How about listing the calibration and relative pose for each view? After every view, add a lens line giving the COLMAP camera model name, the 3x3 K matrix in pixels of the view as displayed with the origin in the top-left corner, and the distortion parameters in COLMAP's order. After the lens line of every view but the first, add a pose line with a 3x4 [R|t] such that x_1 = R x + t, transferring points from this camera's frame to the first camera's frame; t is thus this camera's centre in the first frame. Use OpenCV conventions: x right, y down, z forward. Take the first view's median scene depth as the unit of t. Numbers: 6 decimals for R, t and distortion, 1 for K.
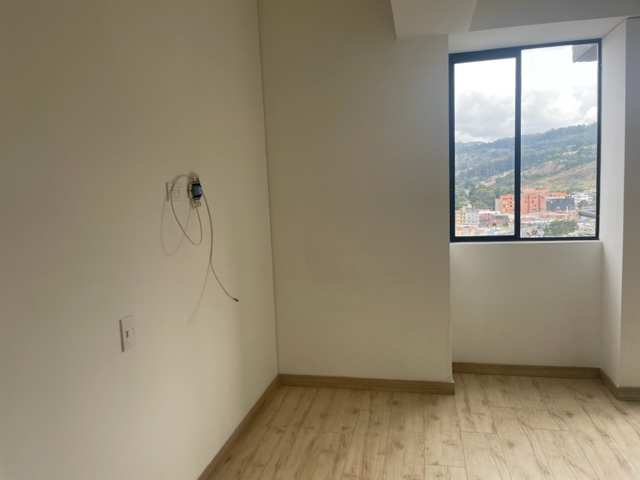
lens RADIAL K [[478.5, 0, 319.1], [0, 478.5, 242.1], [0, 0, 1]] dist [-0.003428, -0.002101]
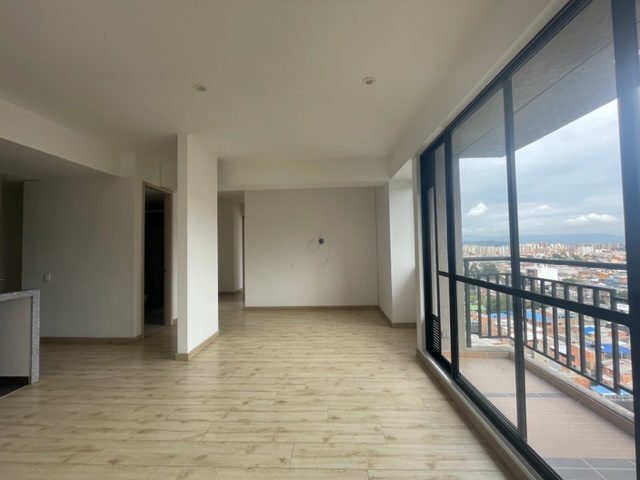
lens RADIAL K [[258.1, 0, 321.1], [0, 258.1, 243.0], [0, 0, 1]] dist [-0.004825, 0.001106]
pose [[0.152476, -0.004193, -0.988298, 1.757127], [-0.083625, 0.996350, -0.017129, -0.040191], [0.984763, 0.085258, 0.151569, 0.546497]]
